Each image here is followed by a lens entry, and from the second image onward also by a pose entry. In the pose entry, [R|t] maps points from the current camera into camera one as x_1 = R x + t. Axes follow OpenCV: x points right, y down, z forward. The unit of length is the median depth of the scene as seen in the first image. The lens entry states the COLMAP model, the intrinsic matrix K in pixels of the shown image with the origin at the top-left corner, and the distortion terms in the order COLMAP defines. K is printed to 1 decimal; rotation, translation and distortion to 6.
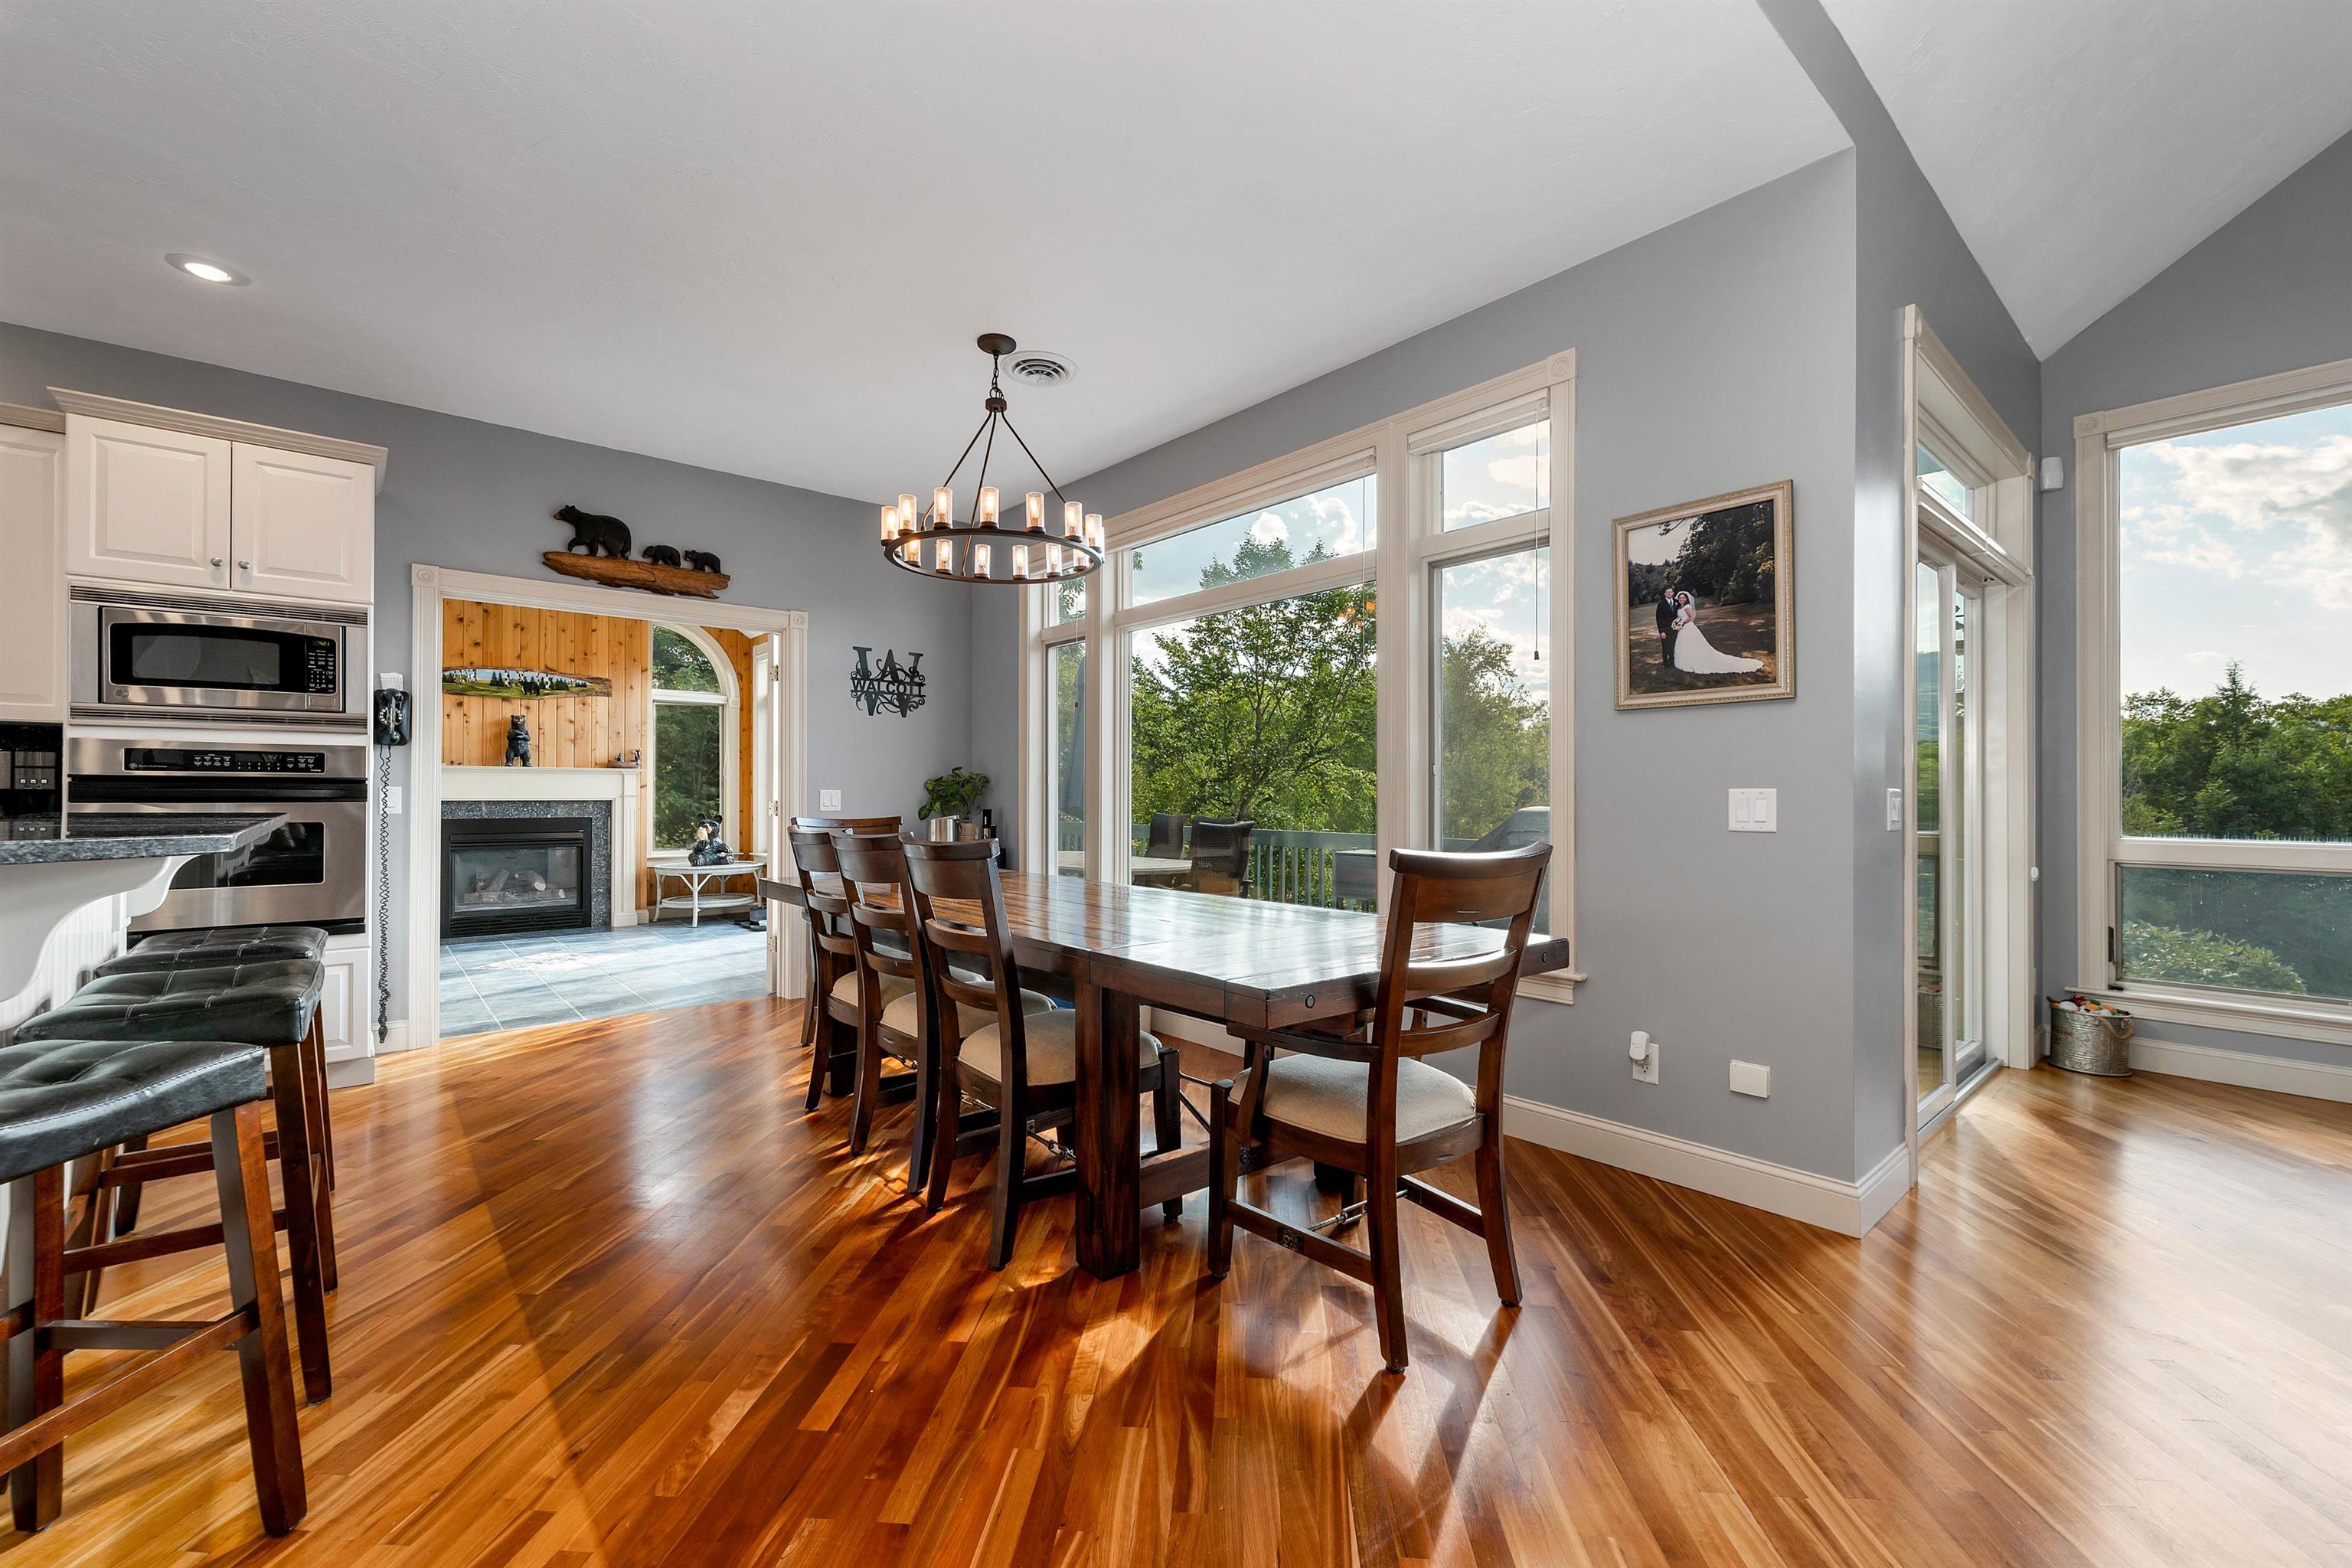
lens RADIAL K [[972.9, 0, 1171.5], [0, 972.9, 783.3], [0, 0, 1]] dist [0.002679, 0.000810]
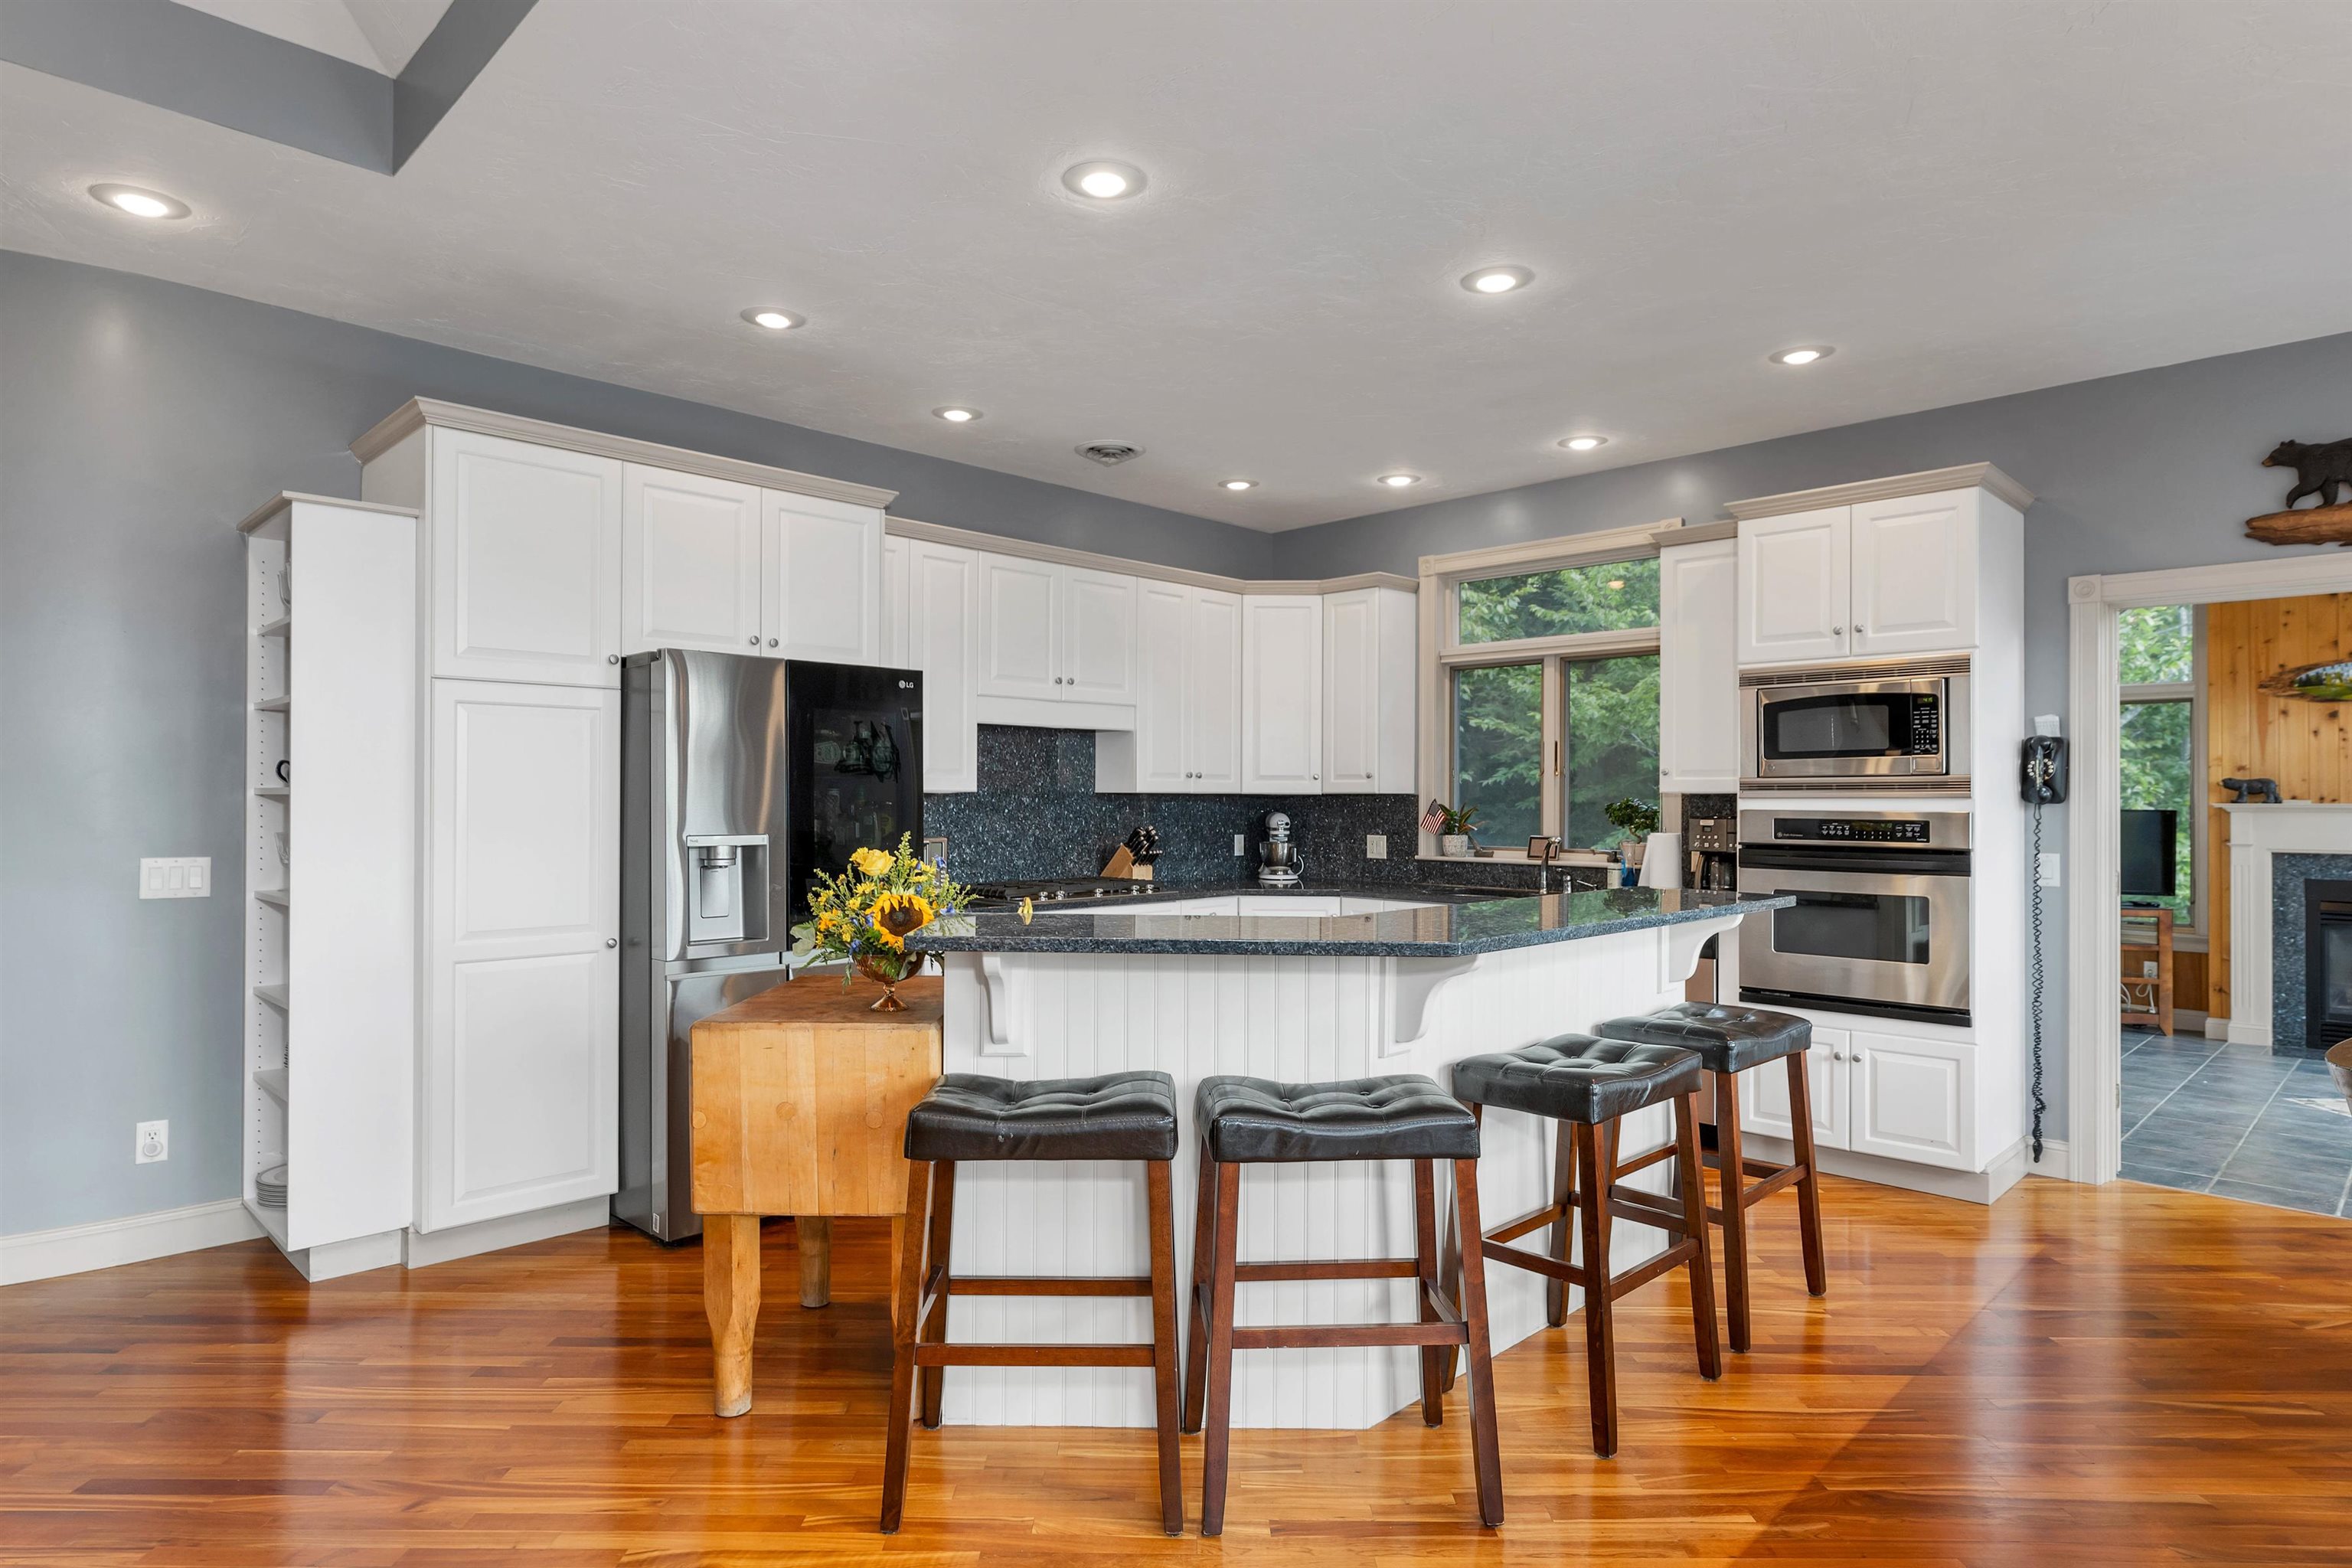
lens RADIAL K [[1311.2, 0, 1172.7], [0, 1311.2, 794.5], [0, 0, 1]] dist [-0.004171, -0.000918]
pose [[0.068949, -0.003239, -0.997615, 0.216776], [0.008287, 0.999962, -0.002674, -0.042880], [0.997586, -0.008083, 0.068973, 0.161078]]
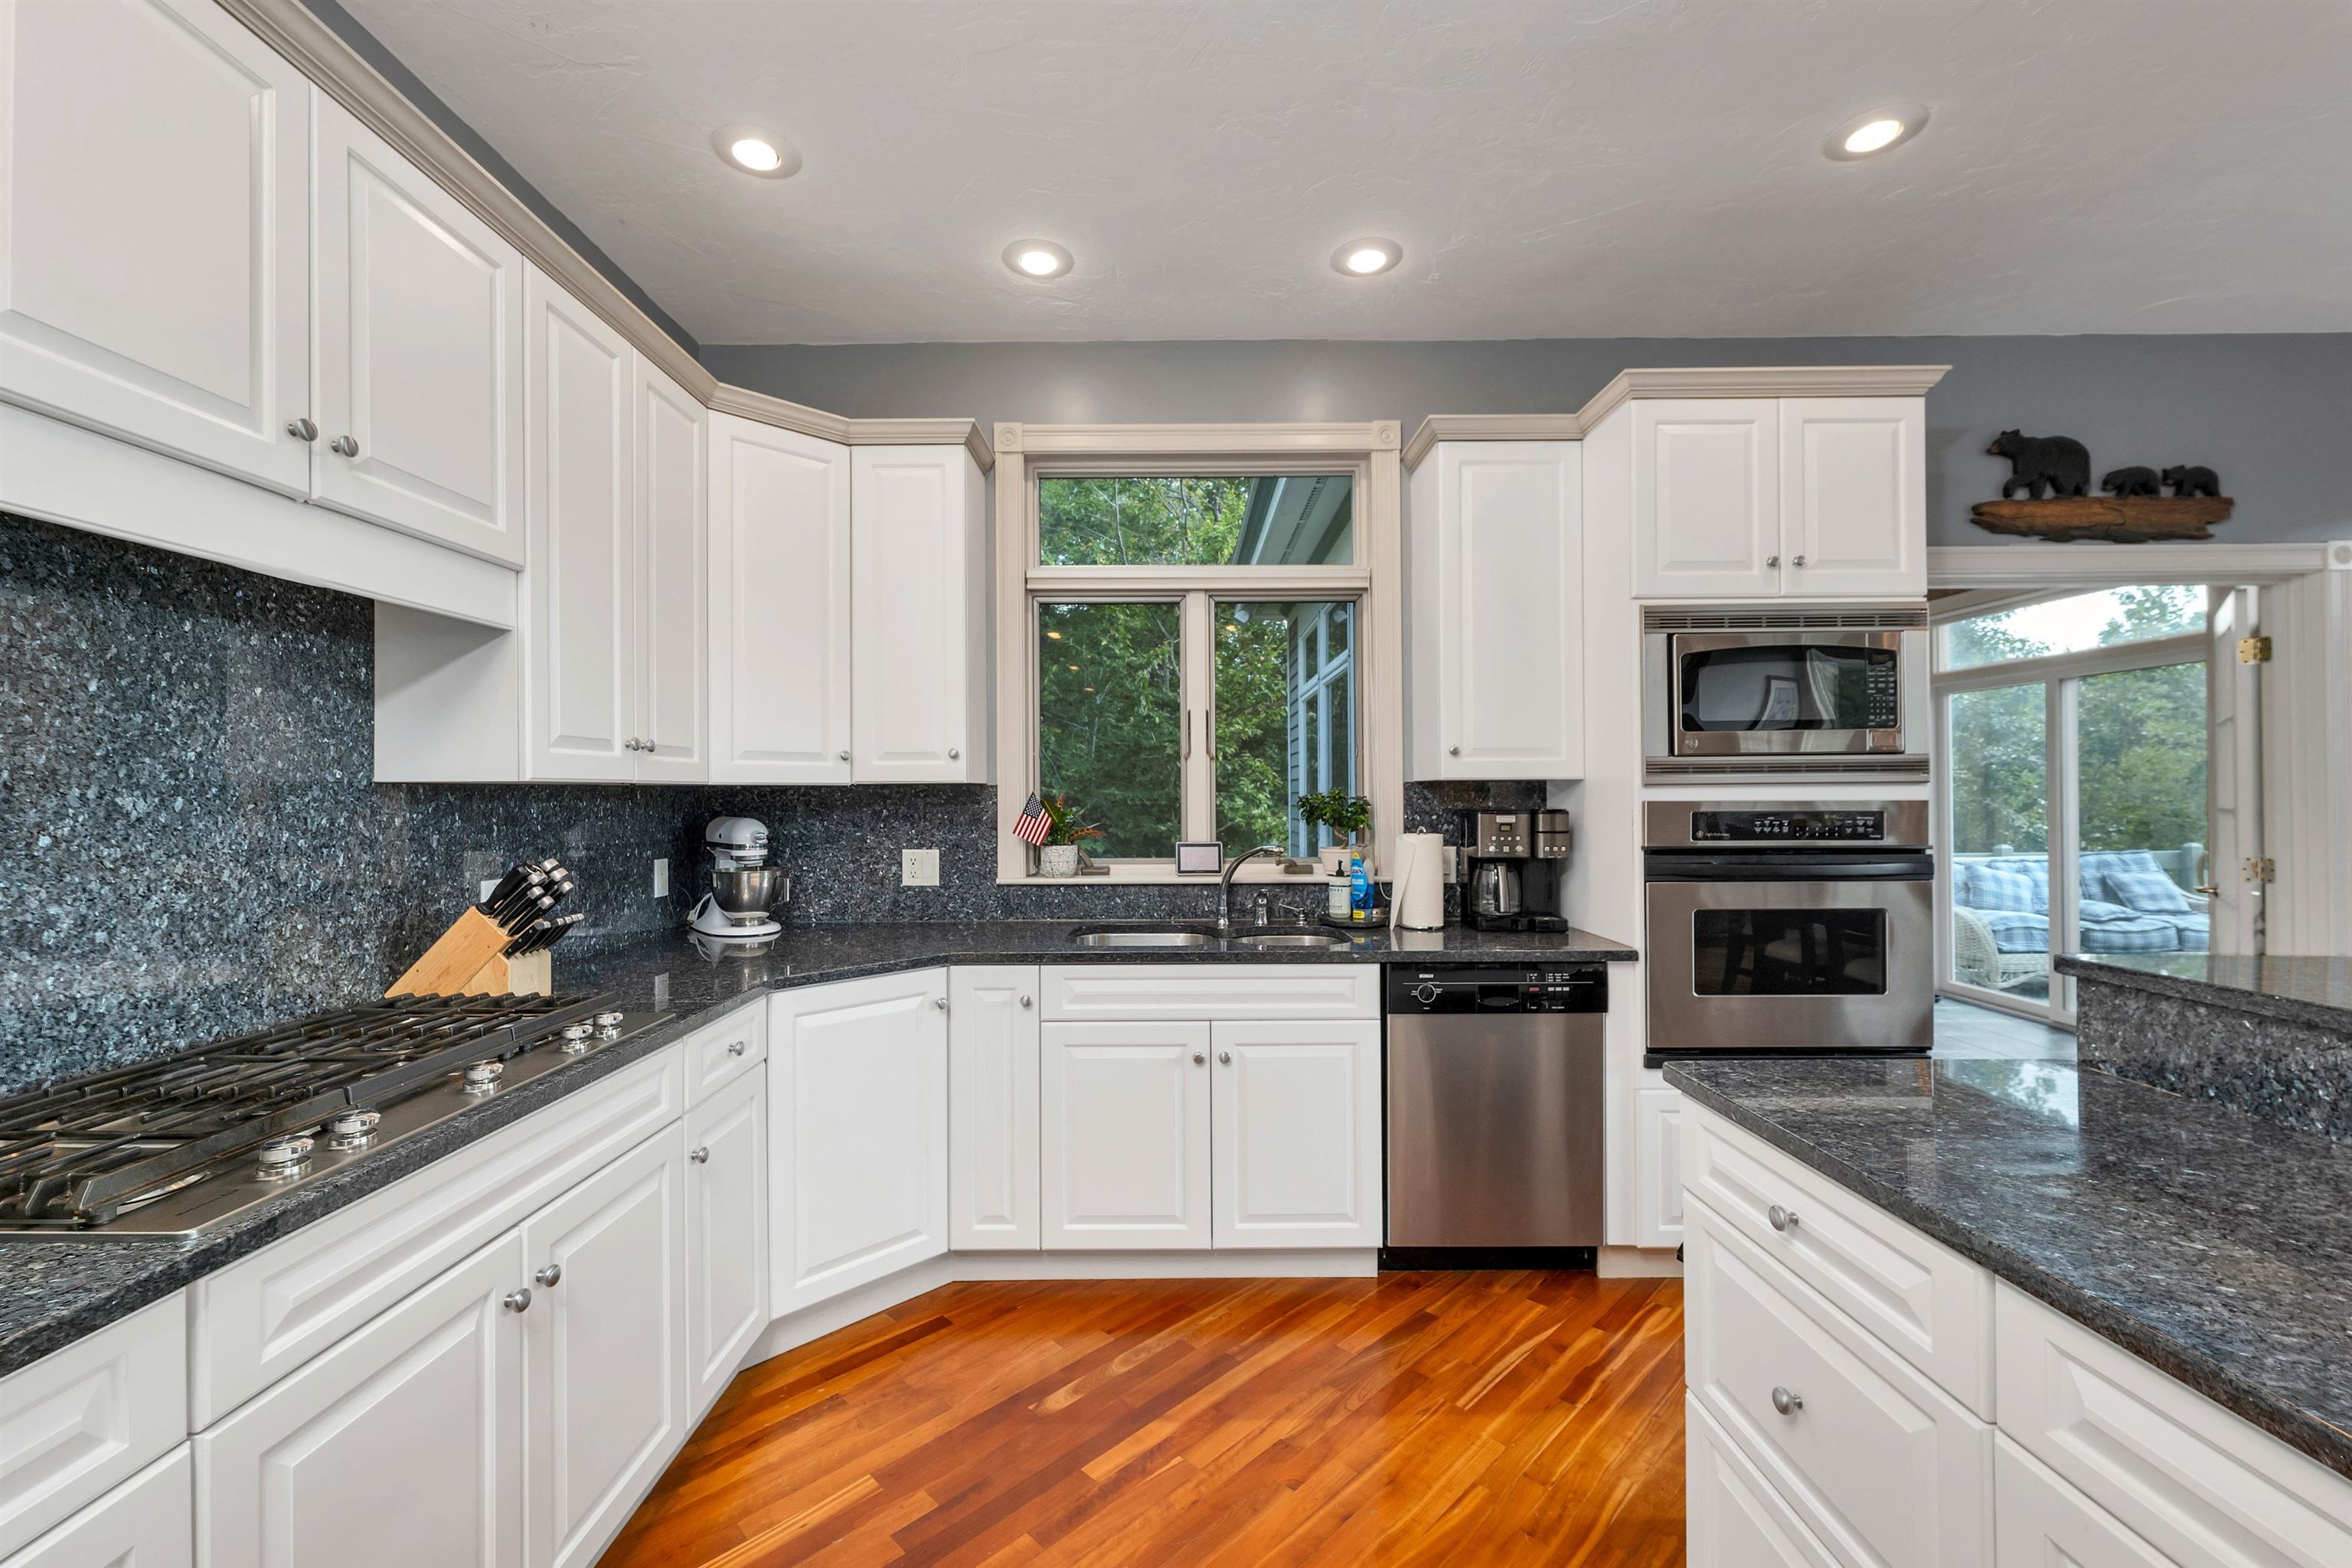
lens RADIAL K [[972.9, 0, 1175.9], [0, 972.9, 782.2], [0, 0, 1]] dist [0.002679, 0.000810]
pose [[0.757550, -0.010781, -0.652688, -0.588434], [0.013815, 0.999904, -0.000481, -0.044082], [0.652631, -0.008653, 0.757627, 0.091458]]
